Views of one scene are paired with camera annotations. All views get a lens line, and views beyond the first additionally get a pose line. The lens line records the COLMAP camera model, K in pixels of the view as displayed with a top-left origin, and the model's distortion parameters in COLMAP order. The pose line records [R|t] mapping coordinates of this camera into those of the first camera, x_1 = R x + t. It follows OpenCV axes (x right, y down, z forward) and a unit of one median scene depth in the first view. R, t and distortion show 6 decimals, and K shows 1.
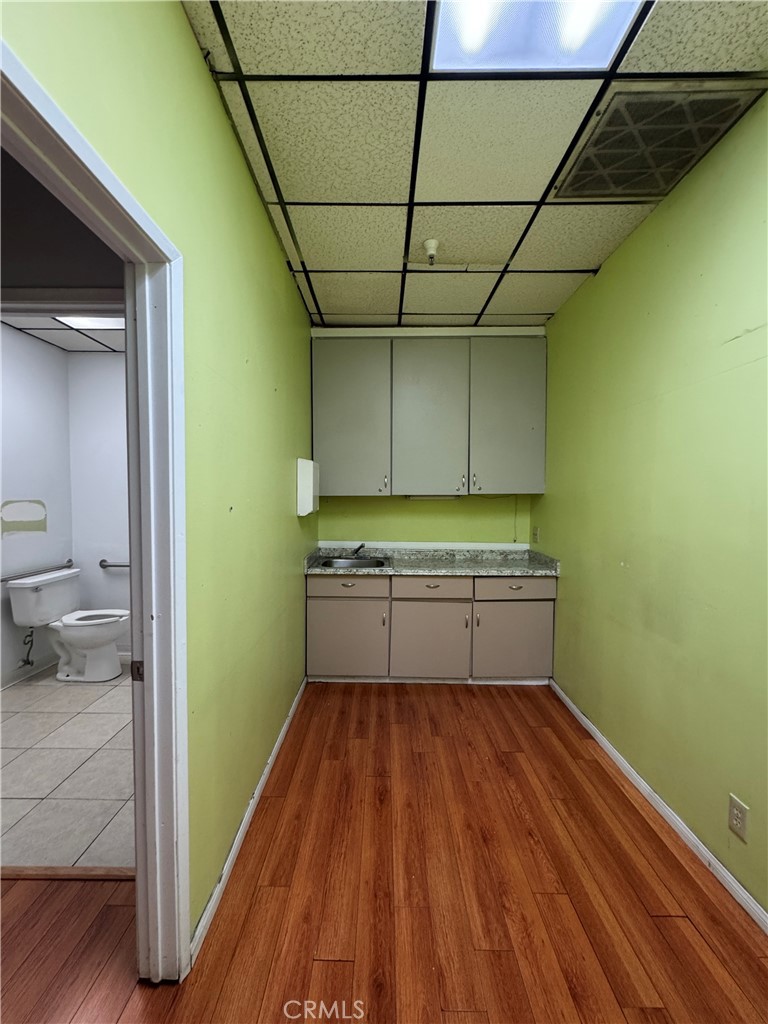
lens RADIAL K [[409.9, 0, 384.0], [0, 409.9, 512.0], [0, 0, 1]] dist [-0.000219, 0.000092]
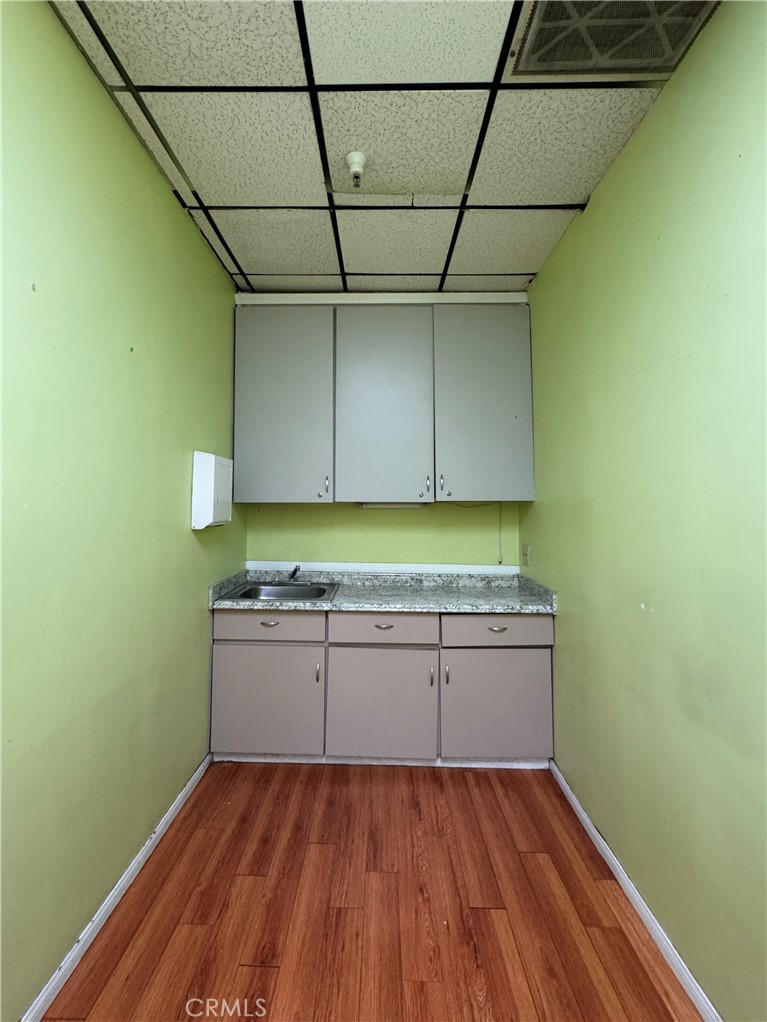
lens RADIAL K [[424.0, 0, 385.1], [0, 424.0, 474.5], [0, 0, 1]] dist [-0.002112, 0.000116]
pose [[0.999969, 0.004193, -0.006680, 0.126343], [-0.004913, 0.993734, -0.111661, -0.004357], [0.006170, 0.111691, 0.993724, 0.220814]]
